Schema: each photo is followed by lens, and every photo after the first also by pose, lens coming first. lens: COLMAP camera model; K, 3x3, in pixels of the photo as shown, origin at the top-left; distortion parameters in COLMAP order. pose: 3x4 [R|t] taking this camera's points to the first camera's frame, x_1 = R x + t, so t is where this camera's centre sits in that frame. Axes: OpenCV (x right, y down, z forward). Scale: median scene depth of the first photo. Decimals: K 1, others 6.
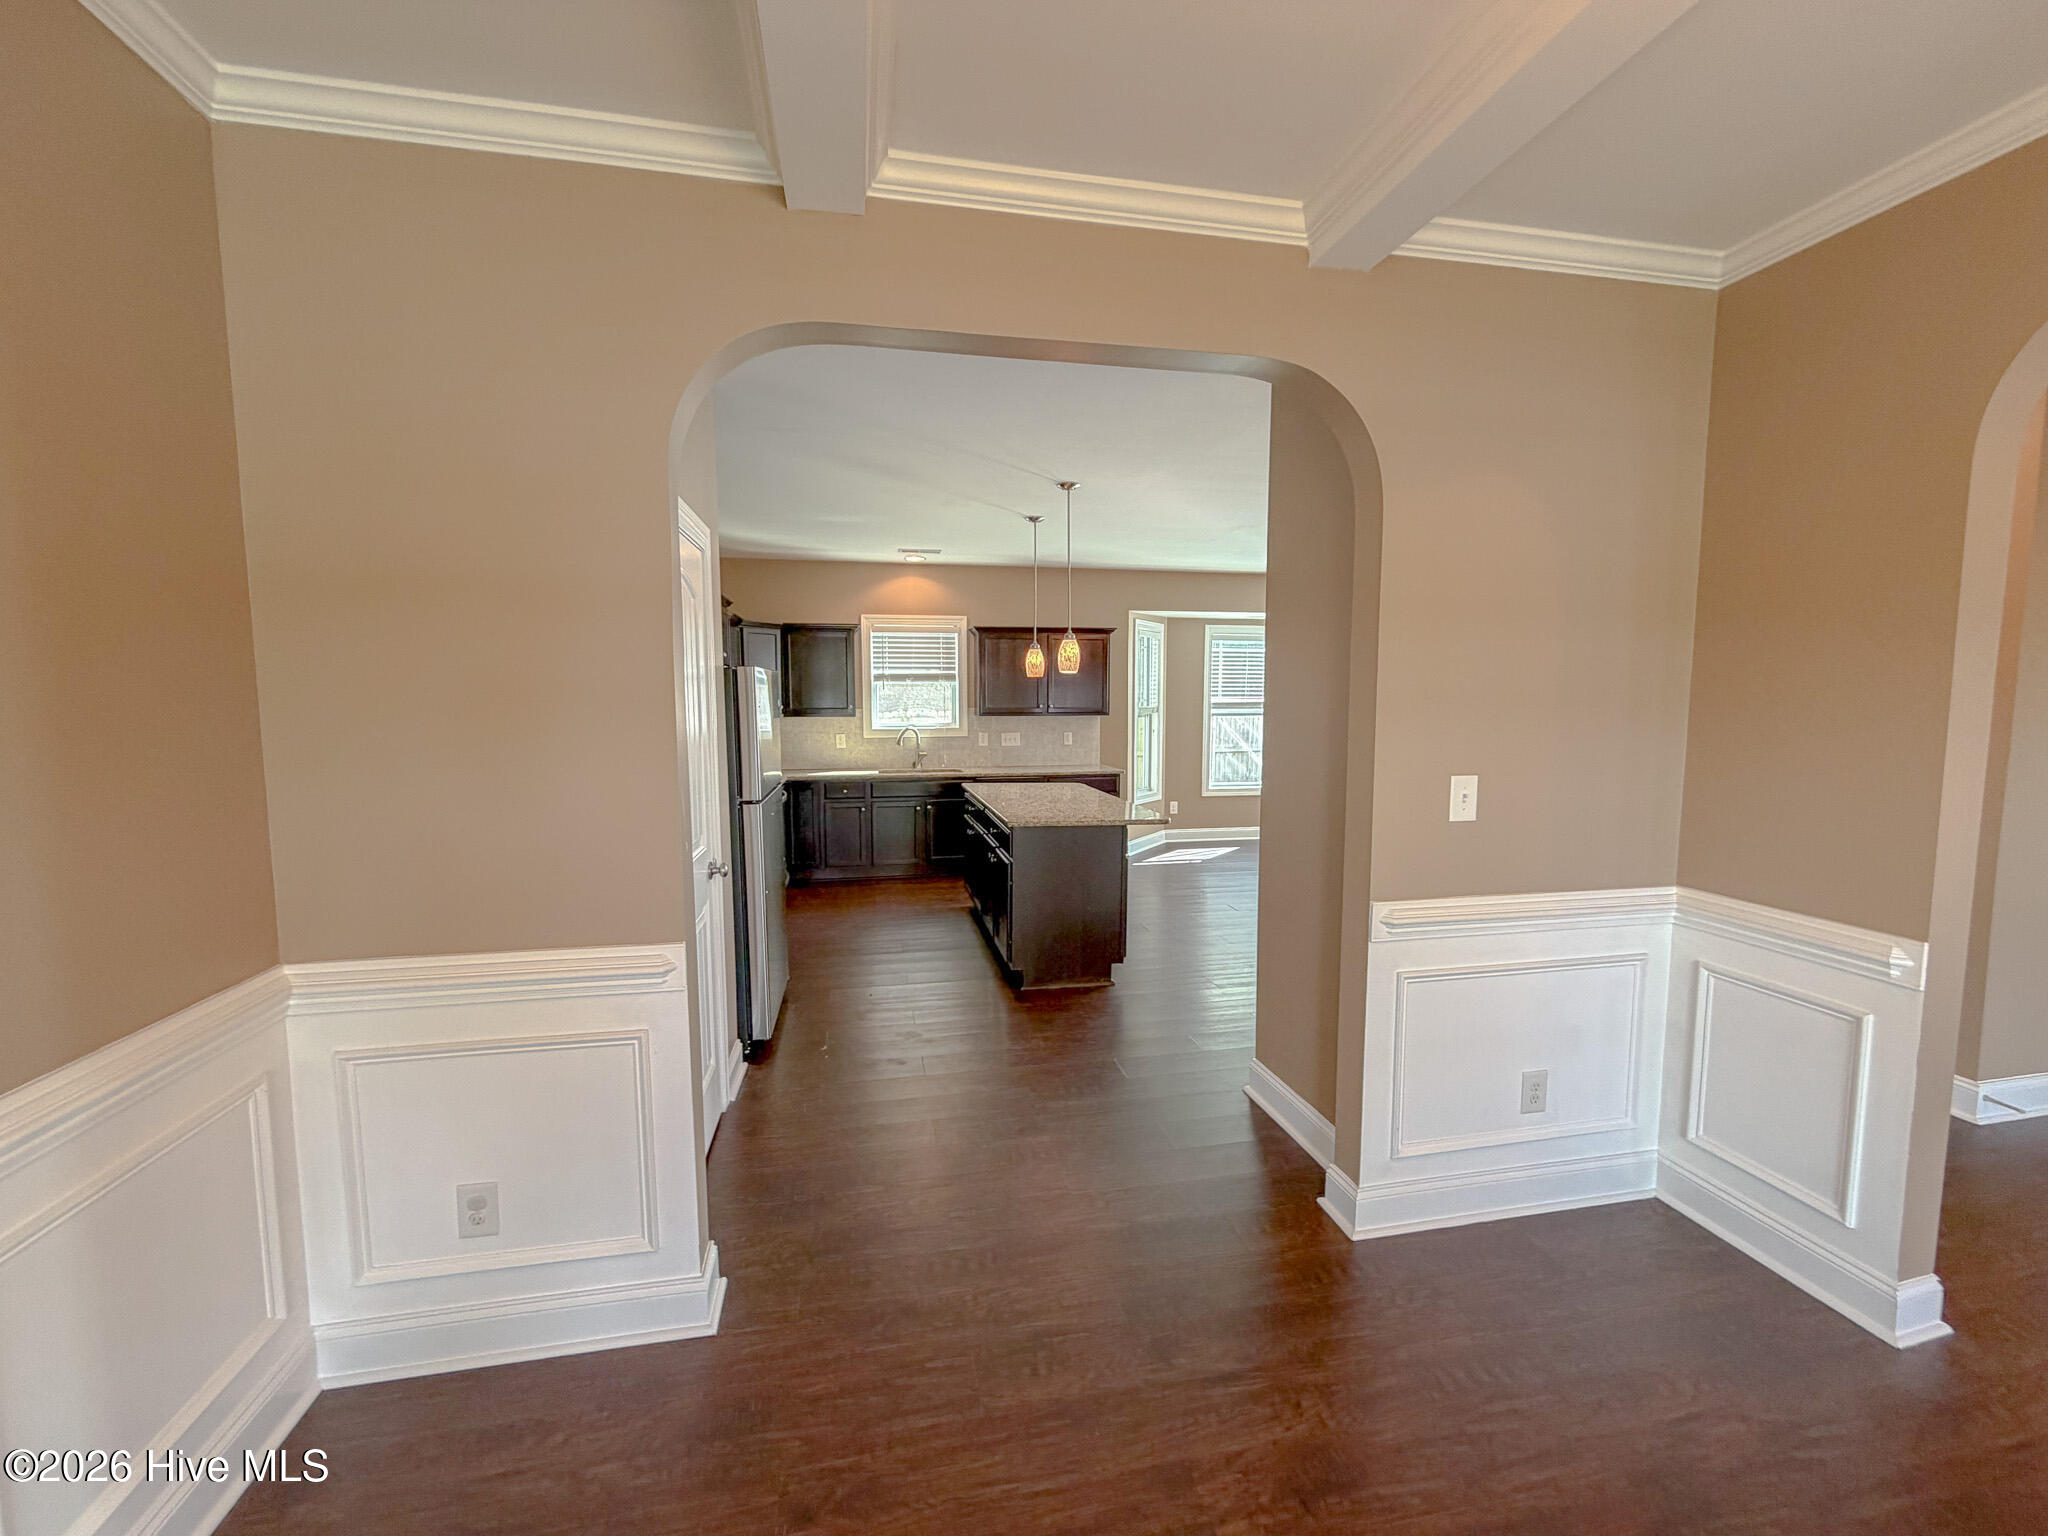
lens RADIAL K [[818.9, 0, 1020.0], [0, 818.9, 769.6], [0, 0, 1]] dist [-0.000269, -0.000196]
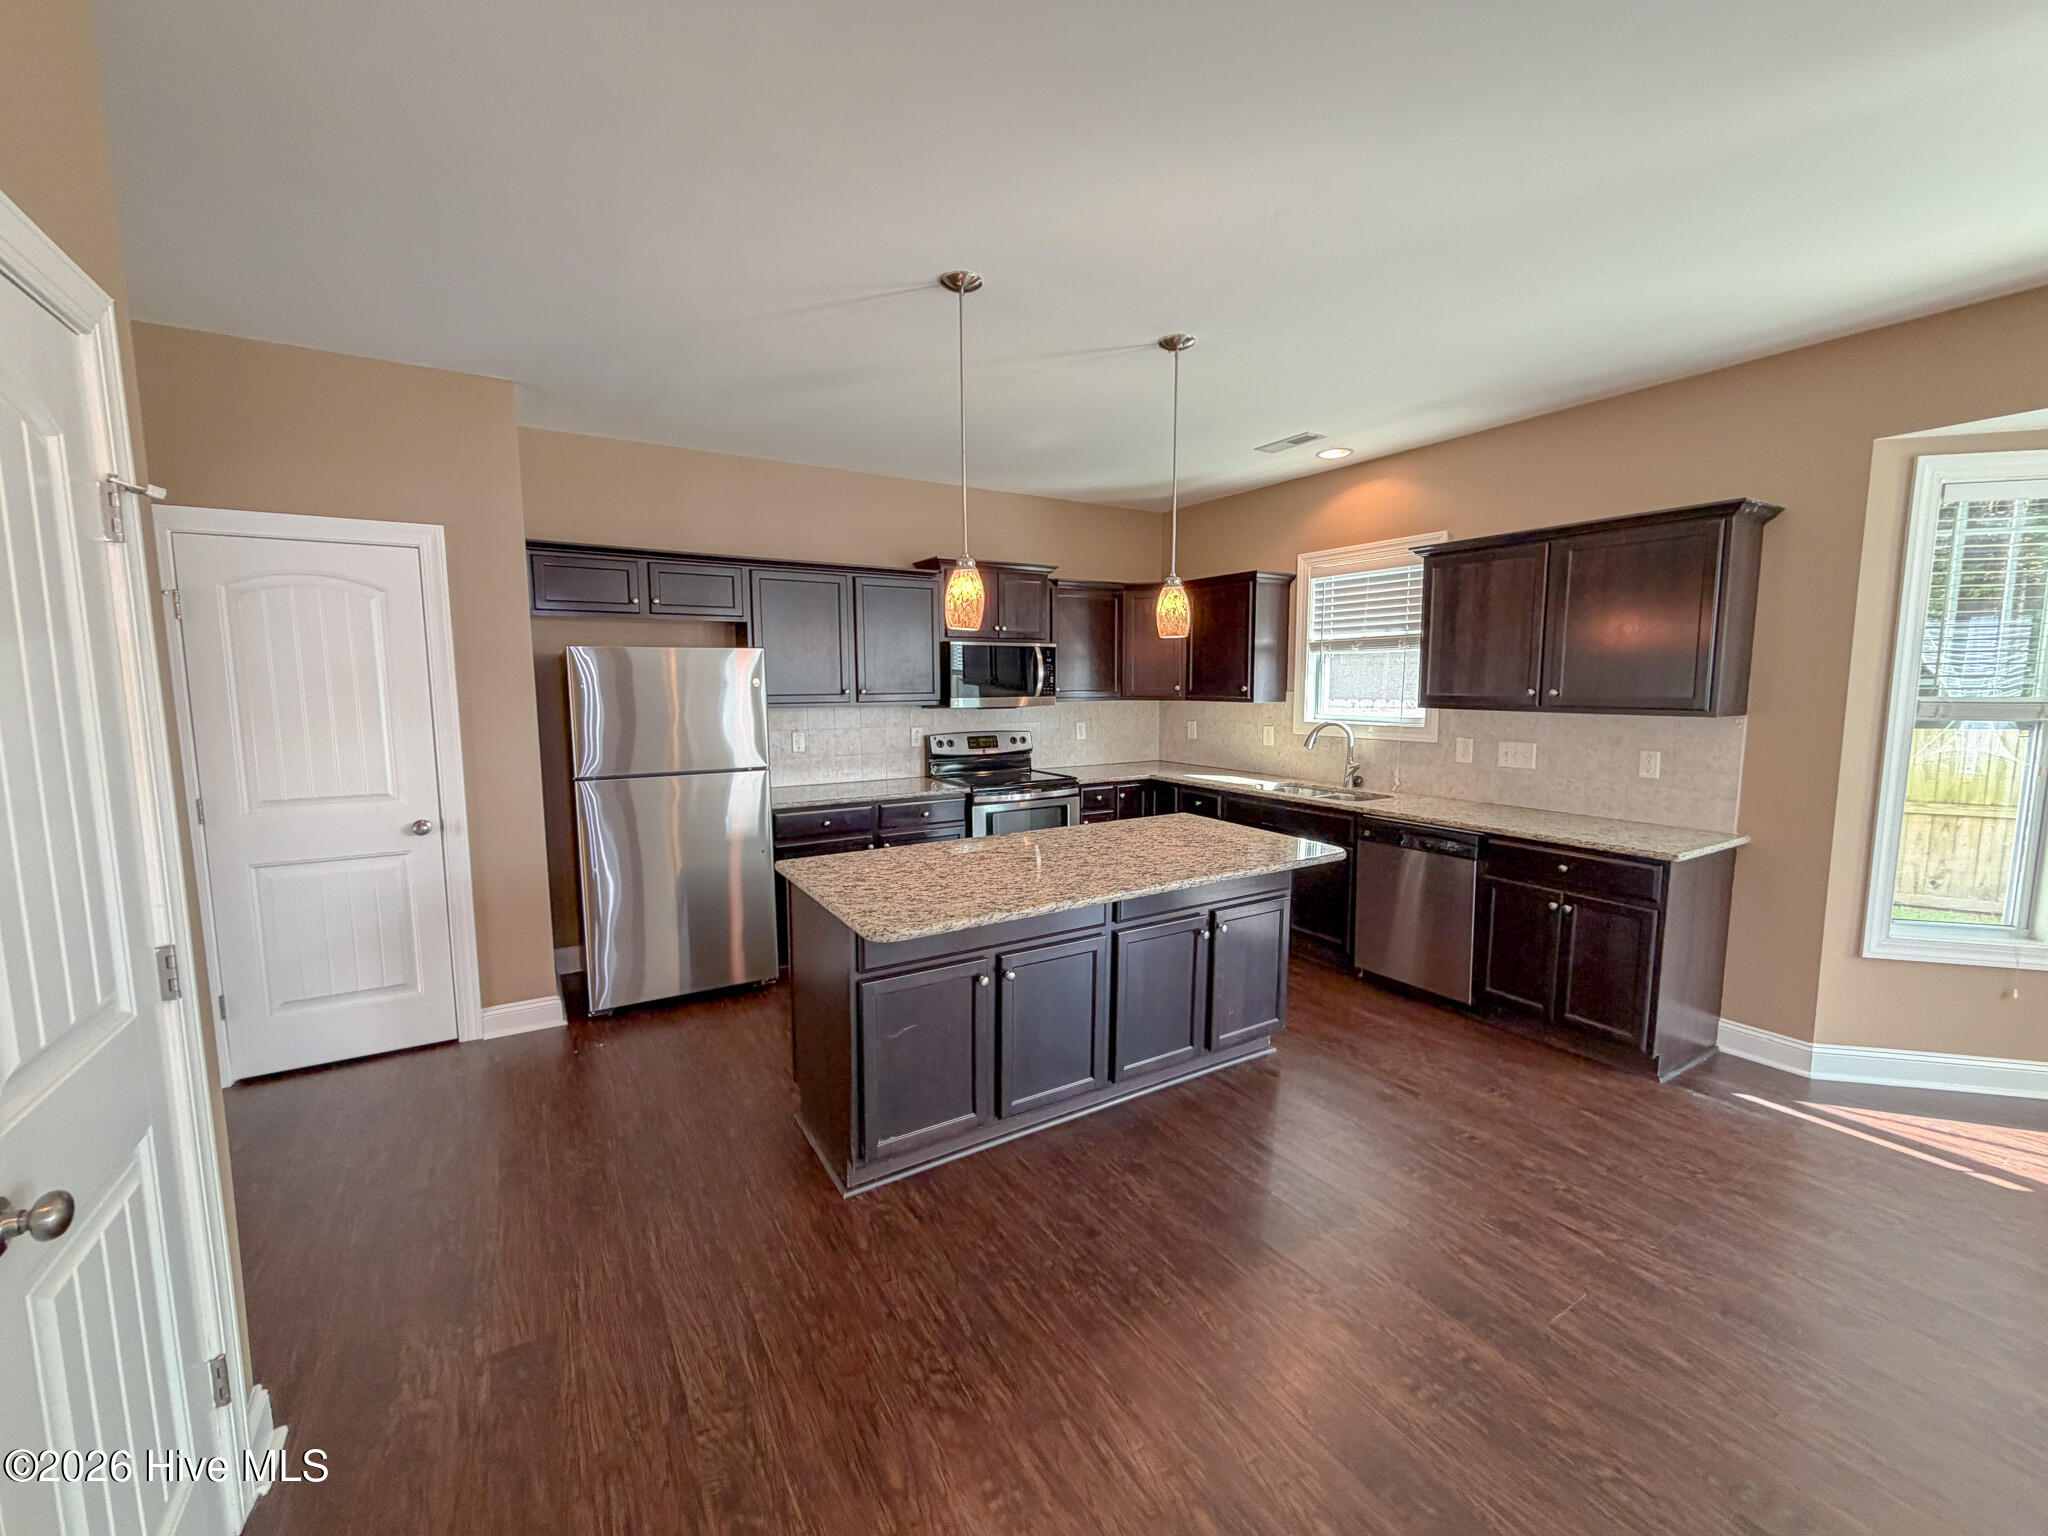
lens RADIAL K [[818.9, 0, 1013.6], [0, 818.9, 764.3], [0, 0, 1]] dist [-0.000269, -0.000196]
pose [[0.343362, 0.098542, -0.934019, 0.364690], [-0.081080, 0.993878, 0.075051, -0.043985], [0.935697, 0.049961, 0.349250, 0.515347]]
